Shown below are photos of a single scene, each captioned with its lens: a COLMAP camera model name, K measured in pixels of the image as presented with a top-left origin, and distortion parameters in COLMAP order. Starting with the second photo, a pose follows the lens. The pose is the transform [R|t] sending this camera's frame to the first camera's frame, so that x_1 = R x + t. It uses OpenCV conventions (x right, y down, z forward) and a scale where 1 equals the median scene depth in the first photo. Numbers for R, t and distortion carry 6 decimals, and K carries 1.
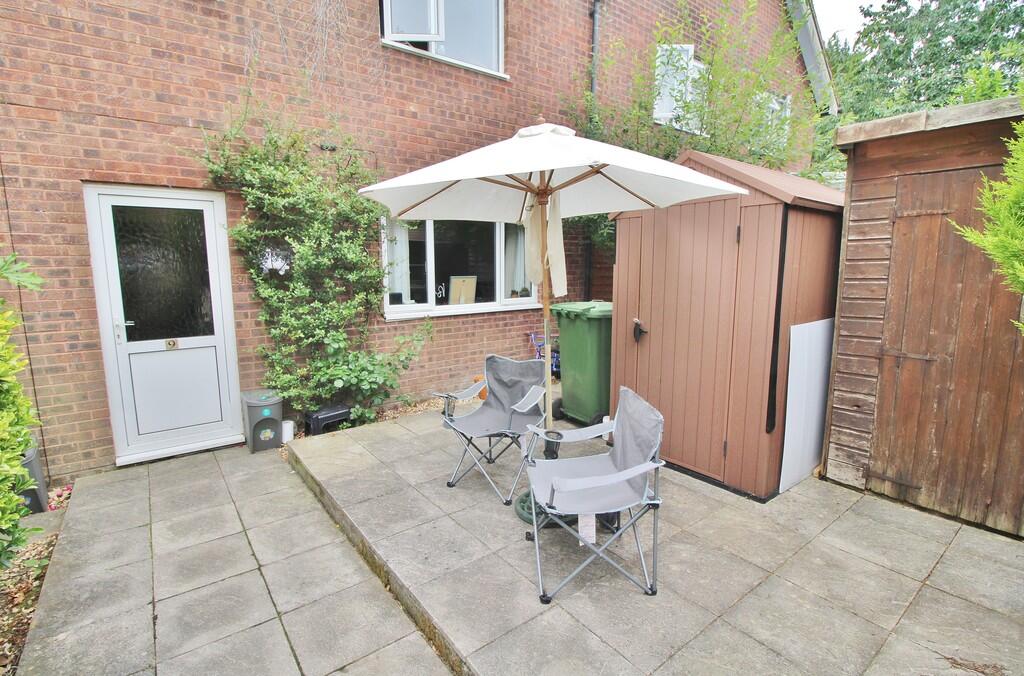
lens RADIAL K [[477.3, 0, 507.4], [0, 477.3, 336.2], [0, 0, 1]] dist [-0.002357, -0.008190]
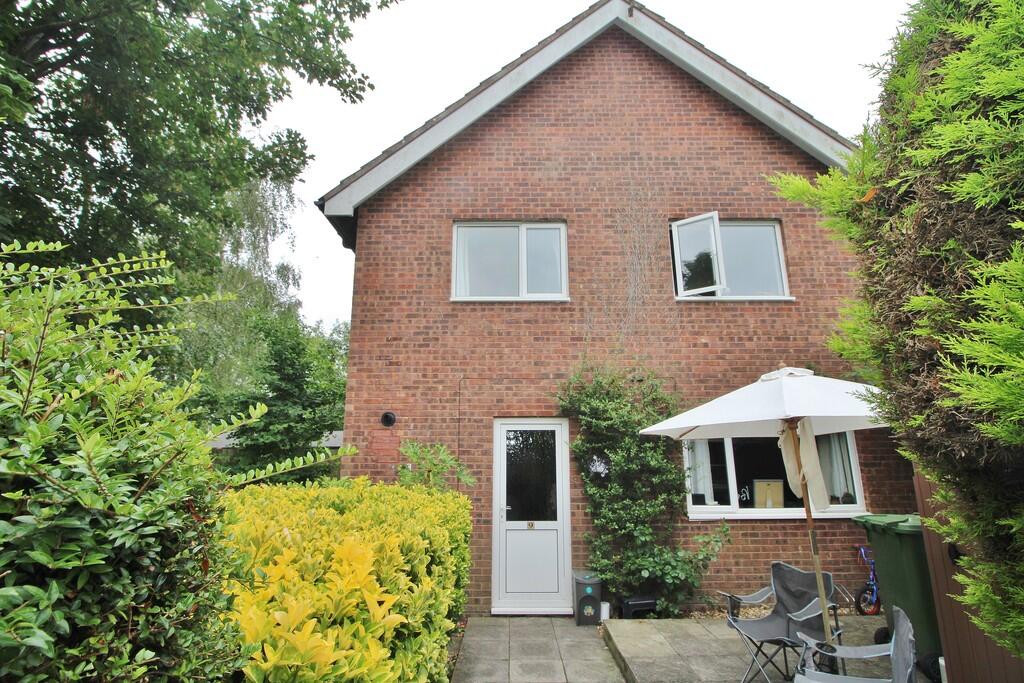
lens RADIAL K [[477.3, 0, 510.2], [0, 477.3, 343.9], [0, 0, 1]] dist [-0.002357, -0.008190]
pose [[0.794594, -0.136882, -0.591509, 0.159350], [-0.091087, 0.936351, -0.339042, -0.001948], [0.600269, 0.323280, 0.731551, -0.248888]]
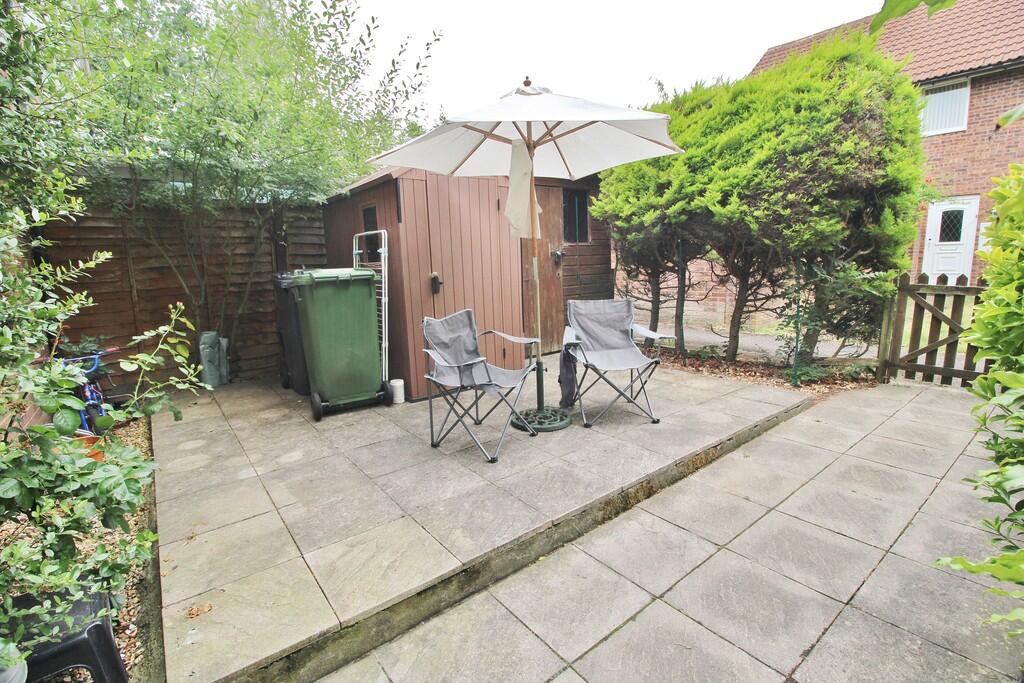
lens RADIAL K [[477.3, 0, 504.2], [0, 477.3, 341.9], [0, 0, 1]] dist [-0.002357, -0.008190]
pose [[-0.003095, -0.164501, 0.986372, -0.737658], [0.183985, 0.969445, 0.162255, -0.025392], [-0.982924, 0.181980, 0.027266, 0.725048]]
